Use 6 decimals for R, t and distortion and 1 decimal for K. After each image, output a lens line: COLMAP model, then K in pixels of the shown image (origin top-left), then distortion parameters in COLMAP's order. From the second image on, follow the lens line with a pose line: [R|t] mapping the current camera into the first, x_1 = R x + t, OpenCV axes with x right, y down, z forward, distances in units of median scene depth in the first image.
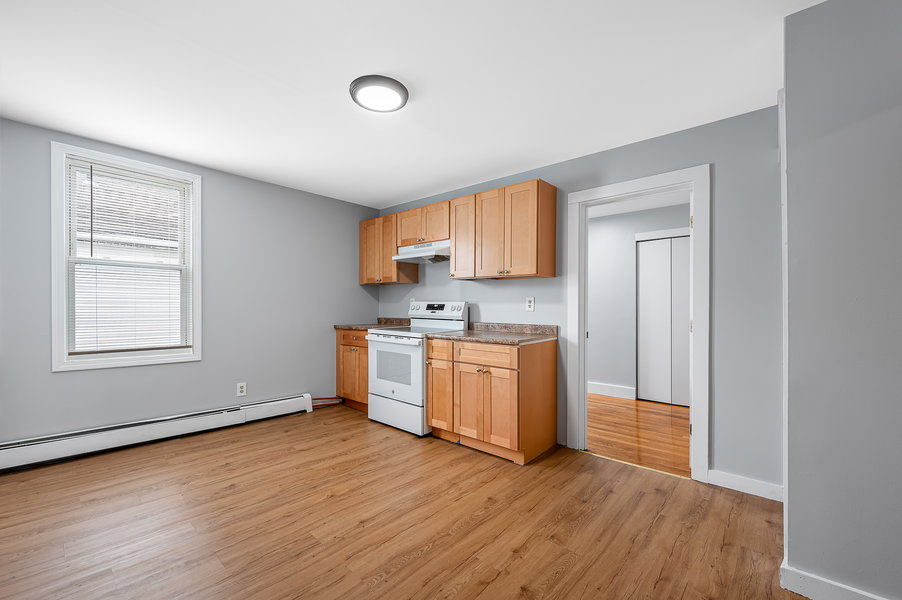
lens RADIAL K [[376.3, 0, 447.2], [0, 376.3, 302.2], [0, 0, 1]] dist [0.002753, 0.000231]
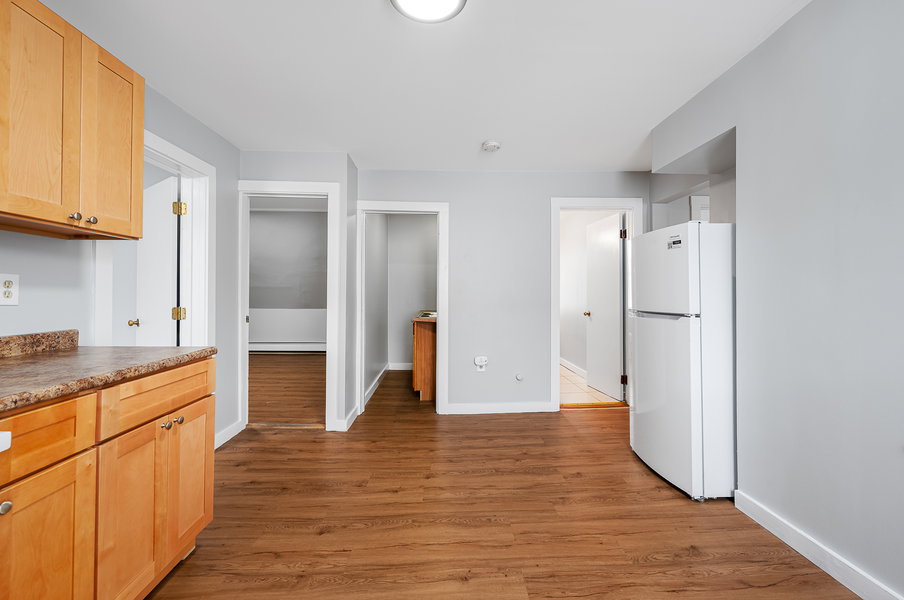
lens RADIAL K [[377.2, 0, 458.2], [0, 377.2, 293.1], [0, 0, 1]] dist [0.002753, 0.000231]
pose [[-0.703527, -0.003391, 0.710660, -0.462133], [-0.009261, 0.999947, -0.004396, 0.006654], [-0.710608, -0.009674, -0.703522, 0.949980]]
